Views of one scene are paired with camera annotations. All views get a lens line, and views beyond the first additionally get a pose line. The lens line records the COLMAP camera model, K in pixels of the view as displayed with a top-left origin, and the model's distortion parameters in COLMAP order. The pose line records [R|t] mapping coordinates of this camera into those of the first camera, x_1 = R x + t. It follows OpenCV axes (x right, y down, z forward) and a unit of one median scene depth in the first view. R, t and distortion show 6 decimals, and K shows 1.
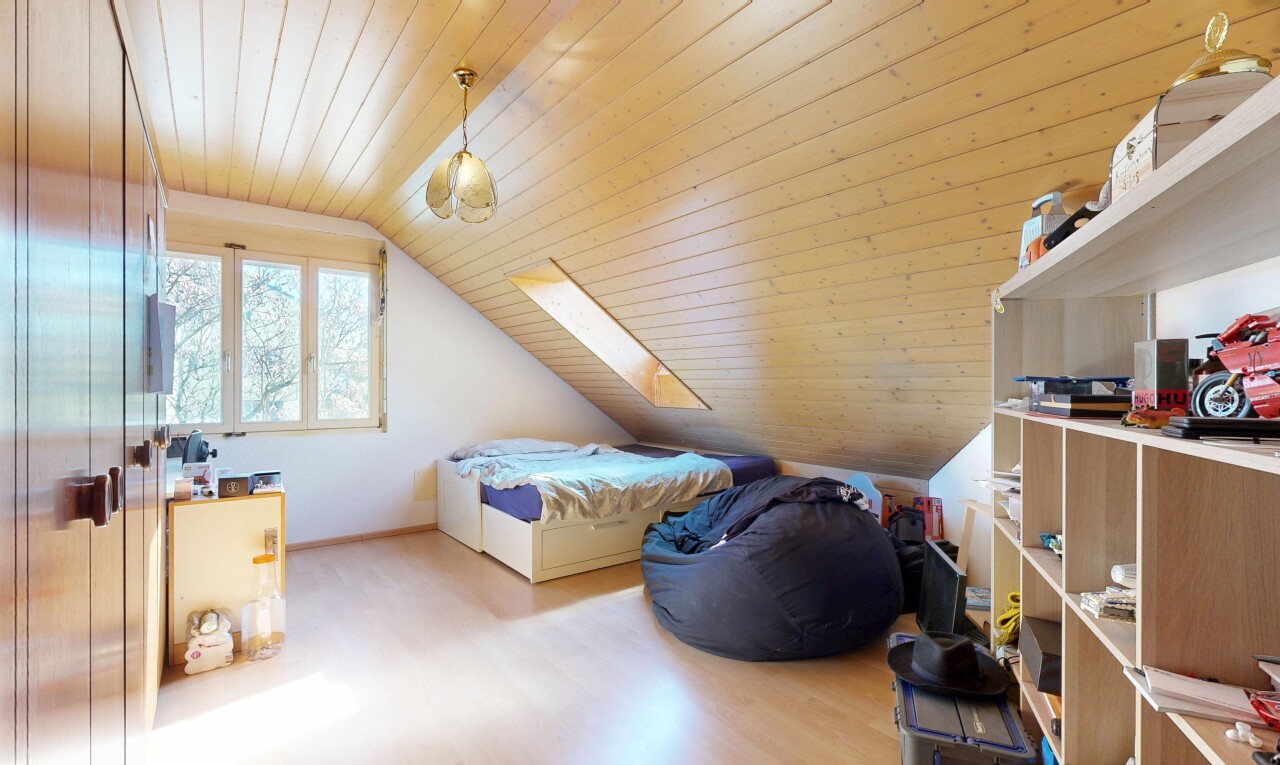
lens RADIAL K [[569.2, 0, 651.3], [0, 569.2, 384.6], [0, 0, 1]] dist [0.000862, 0.000065]
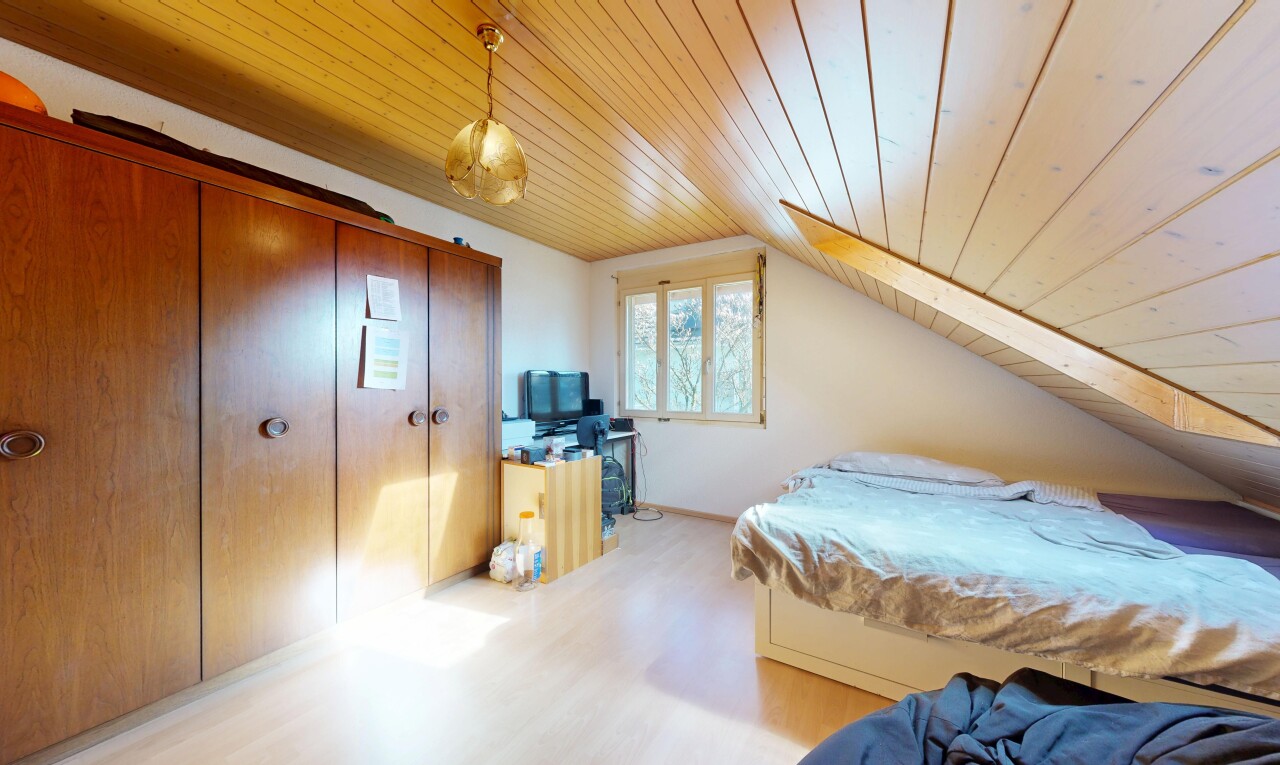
lens RADIAL K [[431.2, 0, 642.0], [0, 431.2, 387.0], [0, 0, 1]] dist [-0.000010, -0.000018]
pose [[0.349548, 0.005713, -0.936901, 0.237322], [0.000263, 0.999981, 0.006195, 0.002454], [0.936918, -0.002411, 0.349540, 0.613047]]
